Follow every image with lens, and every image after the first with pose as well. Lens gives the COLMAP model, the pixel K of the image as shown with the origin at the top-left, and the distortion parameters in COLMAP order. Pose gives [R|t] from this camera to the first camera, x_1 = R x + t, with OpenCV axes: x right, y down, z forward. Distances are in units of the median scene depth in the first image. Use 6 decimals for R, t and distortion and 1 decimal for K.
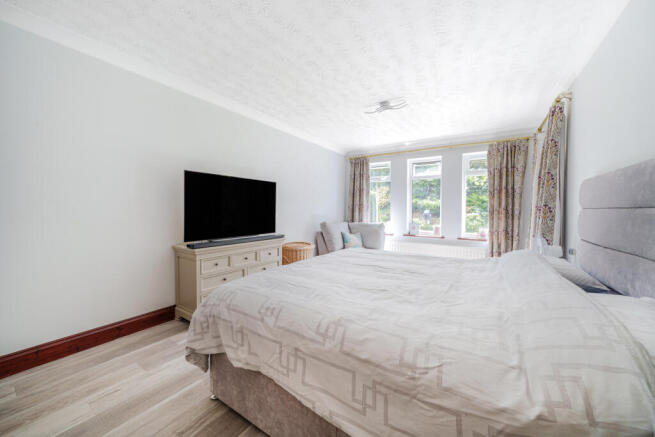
lens RADIAL K [[246.2, 0, 327.8], [0, 246.2, 212.9], [0, 0, 1]] dist [-0.022350, -0.000039]
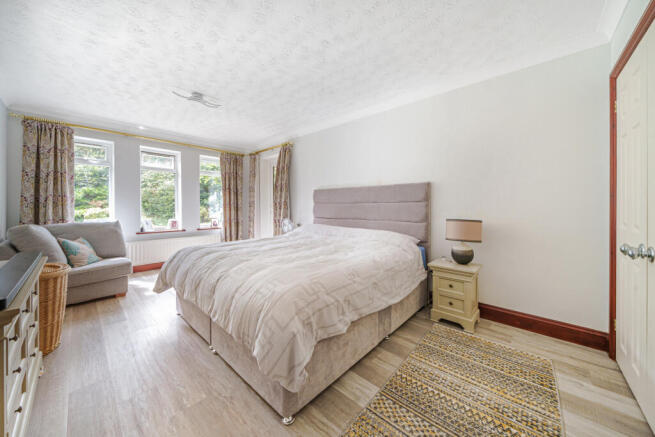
lens RADIAL K [[229.6, 0, 326.8], [0, 229.6, 207.3], [0, 0, 1]] dist [0.000448, 0.000060]
pose [[0.174833, -0.014340, 0.984494, -0.407894], [0.011768, 0.999853, 0.012474, -0.003023], [-0.984528, 0.009405, 0.174976, 0.235306]]
